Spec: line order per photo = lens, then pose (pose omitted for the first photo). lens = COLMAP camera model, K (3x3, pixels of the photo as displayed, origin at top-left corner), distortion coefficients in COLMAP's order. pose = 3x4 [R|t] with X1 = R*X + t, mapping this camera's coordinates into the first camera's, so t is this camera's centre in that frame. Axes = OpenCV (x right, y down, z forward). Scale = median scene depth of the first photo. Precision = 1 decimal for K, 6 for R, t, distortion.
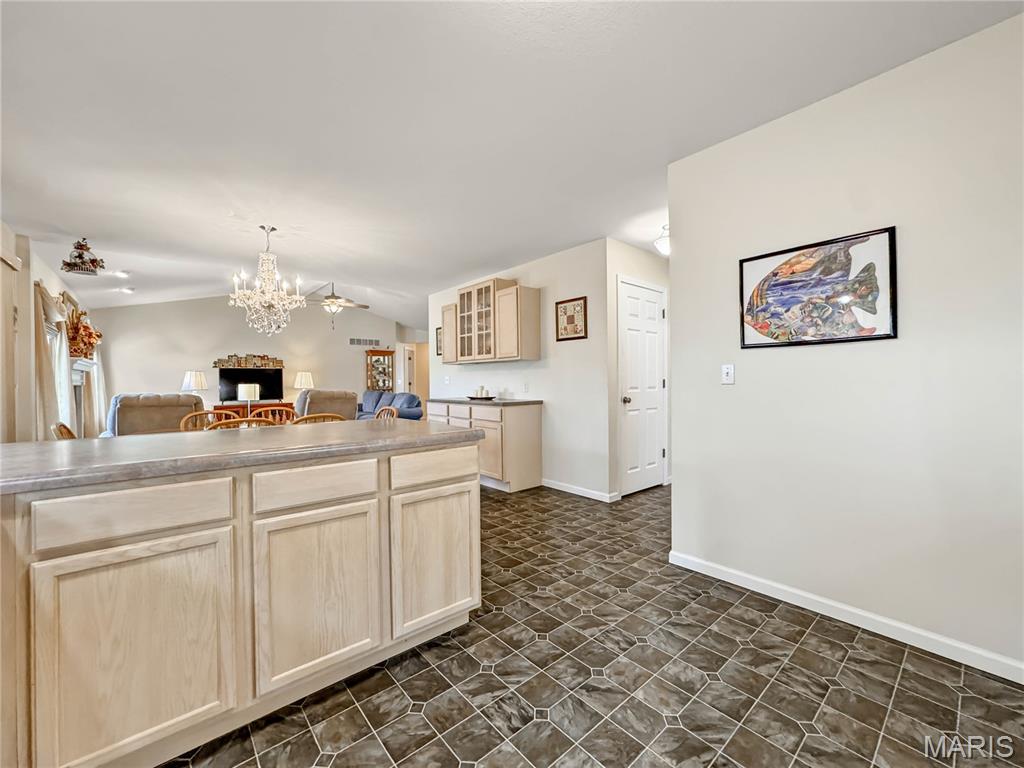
lens RADIAL K [[418.8, 0, 501.2], [0, 418.8, 359.0], [0, 0, 1]] dist [-0.030802, 0.007836]
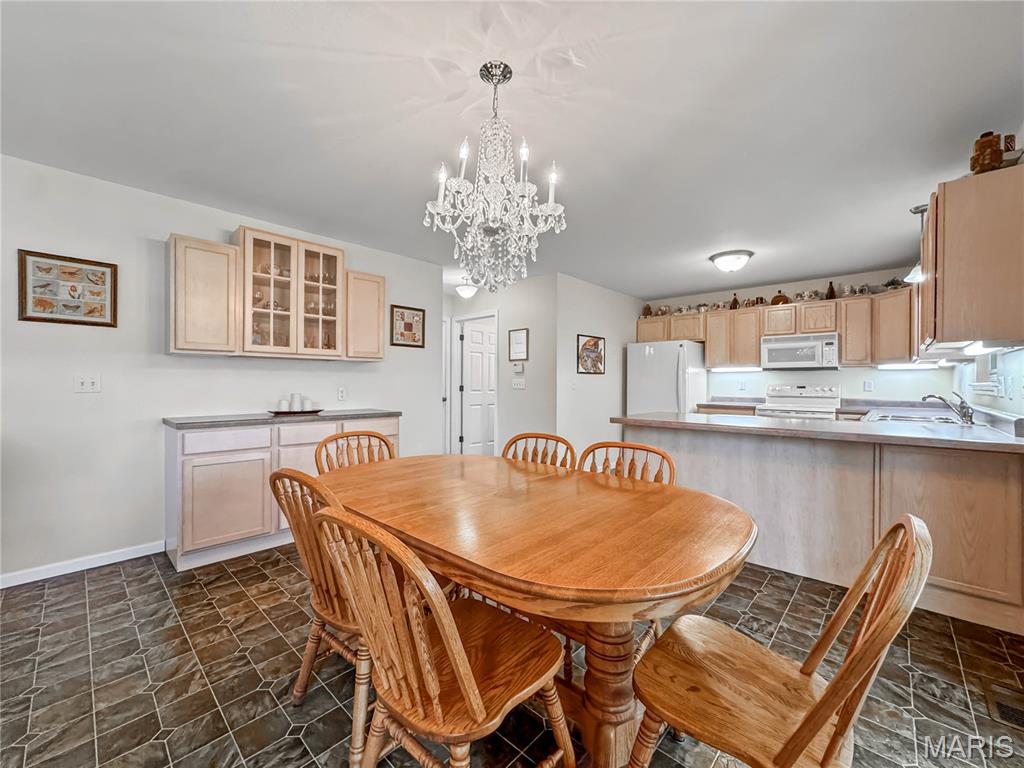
lens RADIAL K [[418.8, 0, 516.0], [0, 418.8, 391.2], [0, 0, 1]] dist [-0.030802, 0.007836]
pose [[-0.125476, -0.003347, 0.992091, -0.752350], [-0.052989, 0.998590, -0.003333, 0.044238], [-0.990681, -0.052988, -0.125477, 0.739409]]
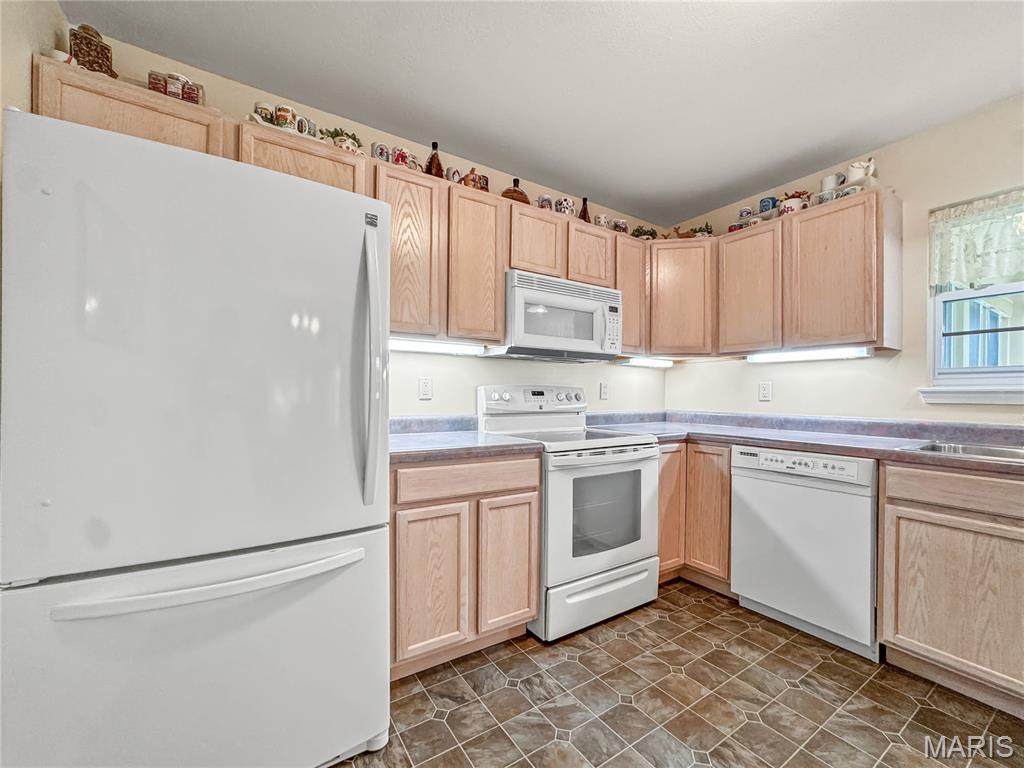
lens RADIAL K [[418.8, 0, 512.6], [0, 418.8, 393.7], [0, 0, 1]] dist [-0.030802, 0.007836]
pose [[-0.991107, -0.002816, 0.133039, 0.138572], [-0.009257, 0.998813, -0.047826, 0.021501], [-0.132746, -0.048632, -0.989956, 0.427948]]
